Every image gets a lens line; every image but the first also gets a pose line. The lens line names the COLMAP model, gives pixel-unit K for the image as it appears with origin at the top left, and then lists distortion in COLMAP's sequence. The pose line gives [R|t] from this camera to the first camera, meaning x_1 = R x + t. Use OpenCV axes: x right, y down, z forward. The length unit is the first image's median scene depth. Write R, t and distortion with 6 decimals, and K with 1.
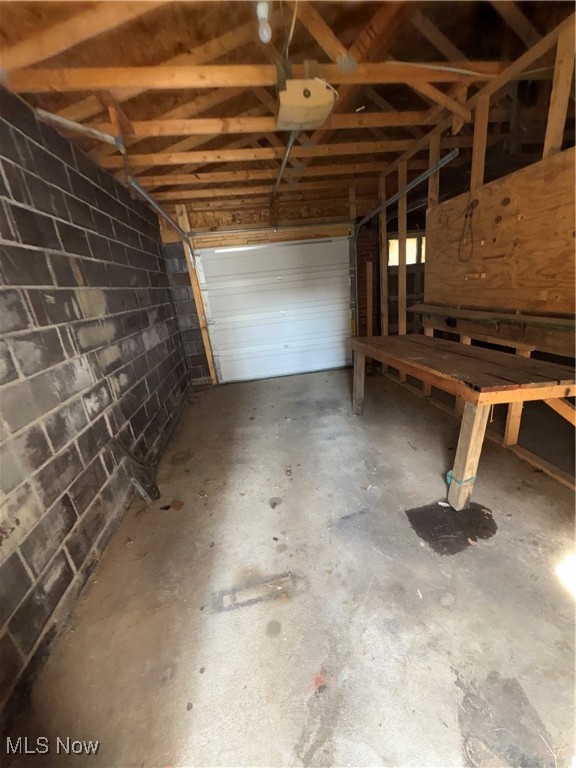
lens RADIAL K [[305.2, 0, 291.5], [0, 305.2, 386.0], [0, 0, 1]] dist [-0.002321, 0.000672]
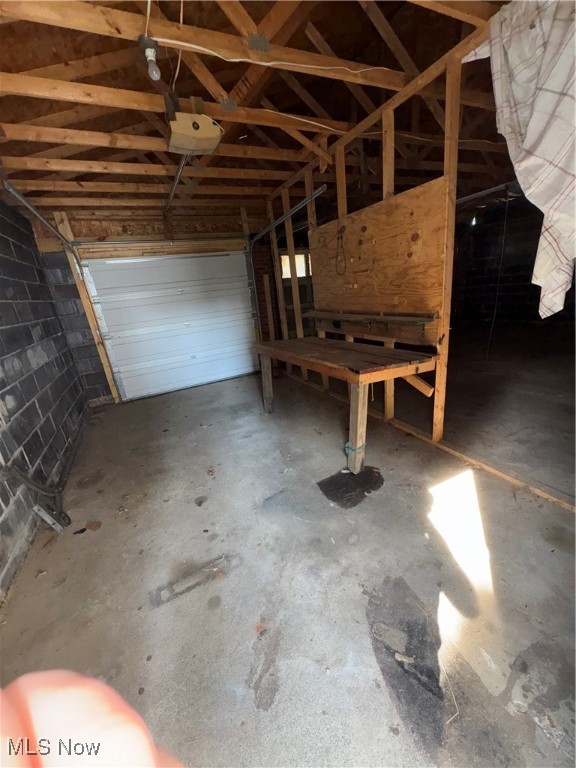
lens RADIAL K [[305.2, 0, 289.2], [0, 305.2, 388.4], [0, 0, 1]] dist [-0.002321, 0.000672]
pose [[0.954240, -0.095657, 0.283329, -0.024176], [0.104426, 0.994404, -0.015973, 0.045936], [-0.280216, 0.044829, 0.958890, -0.102157]]
